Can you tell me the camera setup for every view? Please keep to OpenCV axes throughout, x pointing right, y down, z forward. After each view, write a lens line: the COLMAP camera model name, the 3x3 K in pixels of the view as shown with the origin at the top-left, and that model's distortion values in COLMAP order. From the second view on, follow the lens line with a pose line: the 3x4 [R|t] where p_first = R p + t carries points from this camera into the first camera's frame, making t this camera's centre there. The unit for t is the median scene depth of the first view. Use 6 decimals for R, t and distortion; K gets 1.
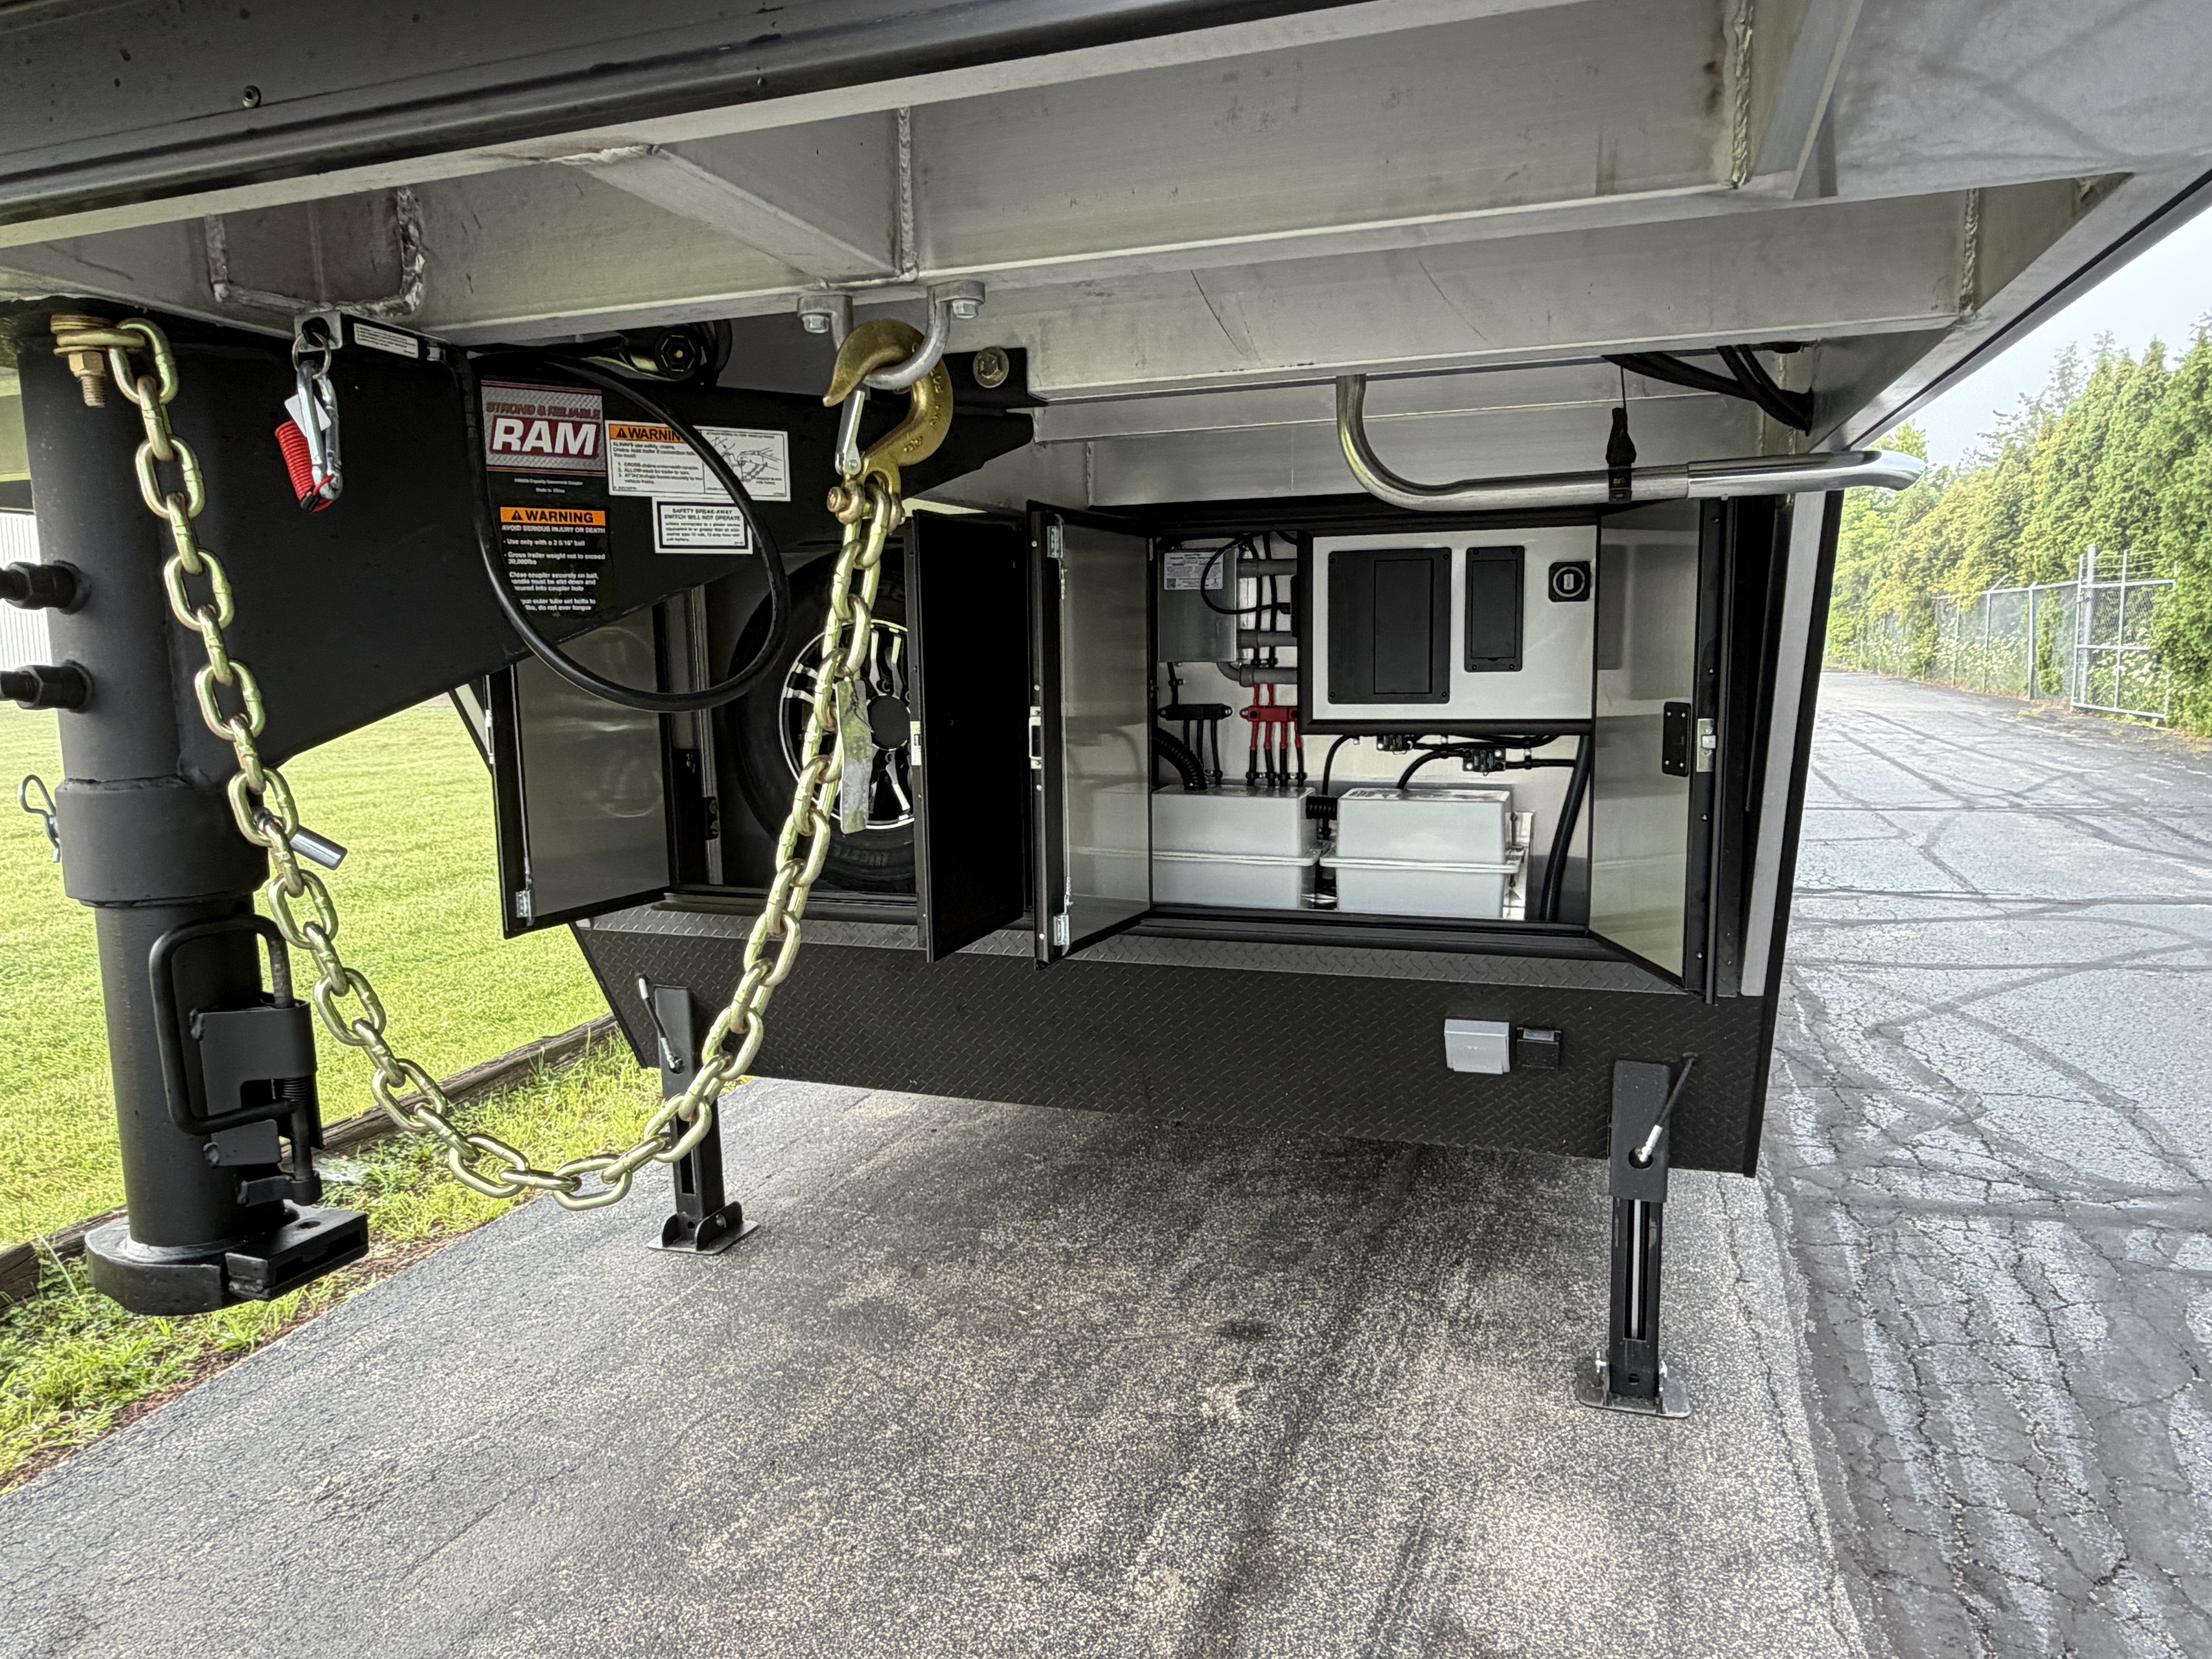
lens RADIAL K [[1451.4, 0, 1106.0], [0, 1451.4, 829.5], [0, 0, 1]] dist [-0.000509, 0.000161]
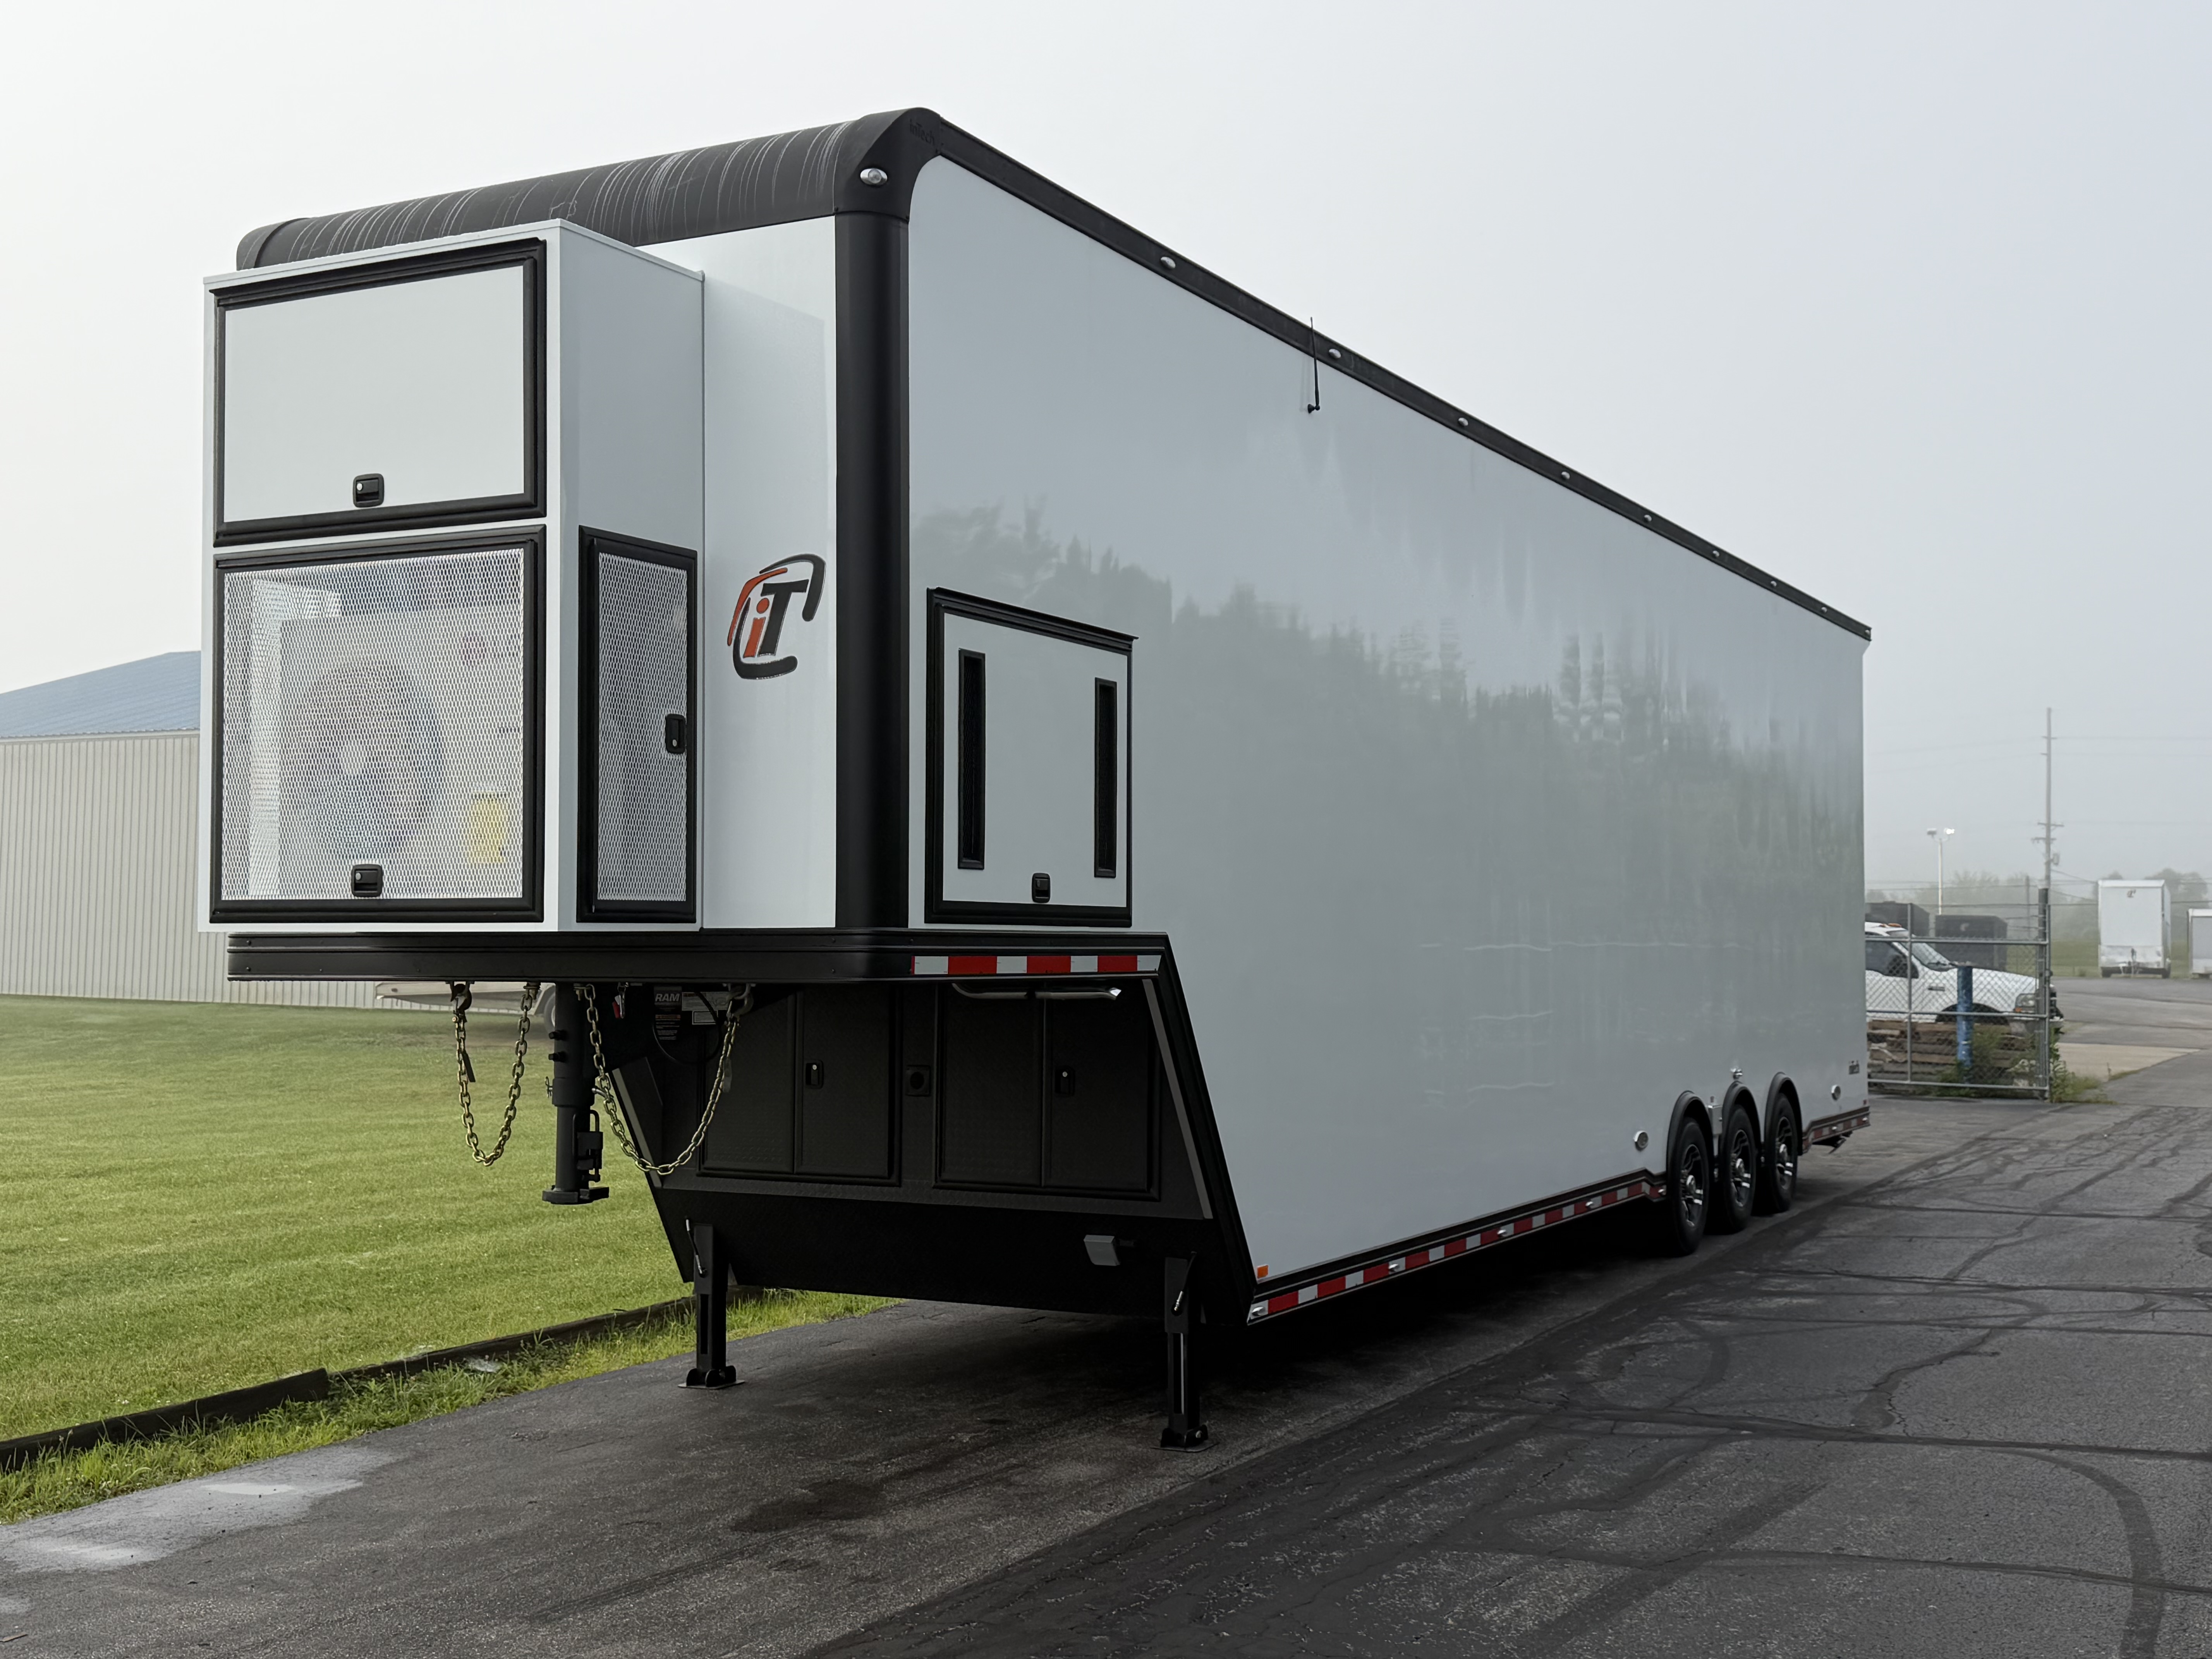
lens RADIAL K [[2437.0, 0, 1132.8], [0, 2437.0, 848.9], [0, 0, 1]] dist [0.168163, -0.020132]
pose [[0.987779, 0.015925, -0.155044, 0.724561], [-0.042371, 0.984739, -0.168799, 0.157688], [0.149990, 0.173306, 0.973380, -2.056944]]
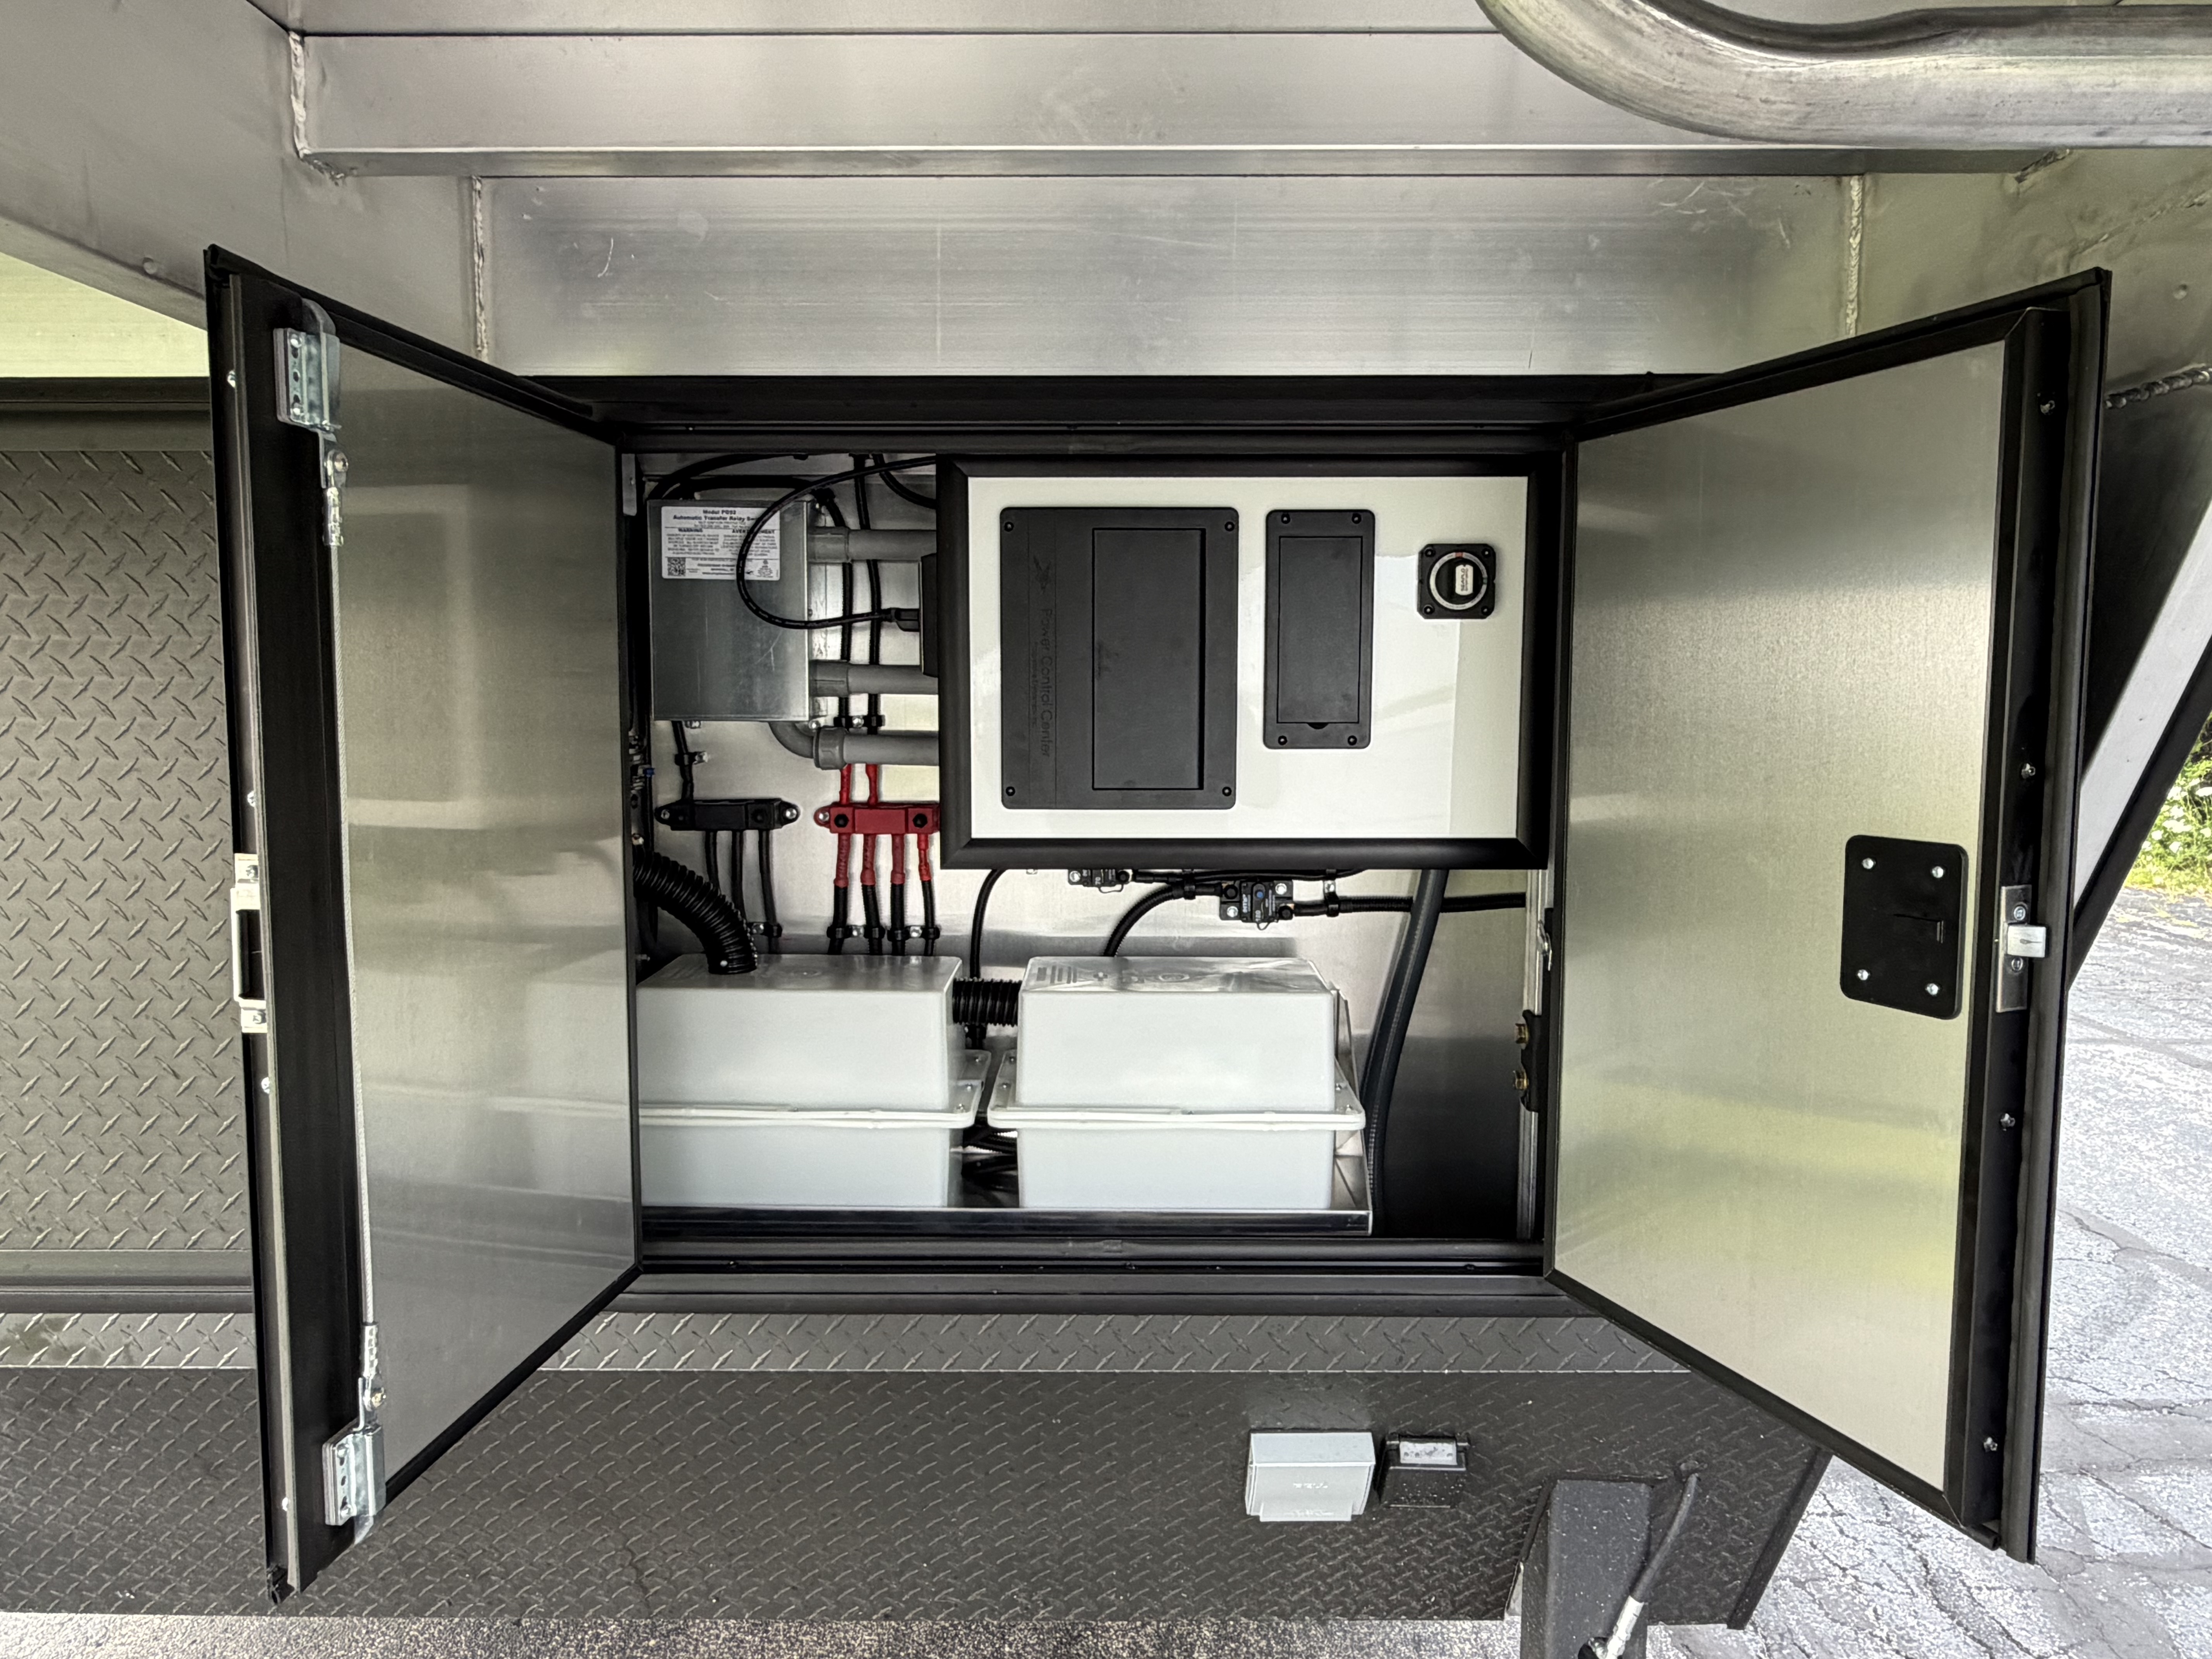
lens RADIAL K [[1476.9, 0, 1133.3], [0, 1476.9, 828.0], [0, 0, 1]] dist [0.004651, 0.002271]
pose [[0.945505, -0.011306, 0.325412, 0.027841], [0.023483, 0.999162, -0.033517, -0.058191], [-0.324761, 0.039332, 0.944978, 0.473291]]
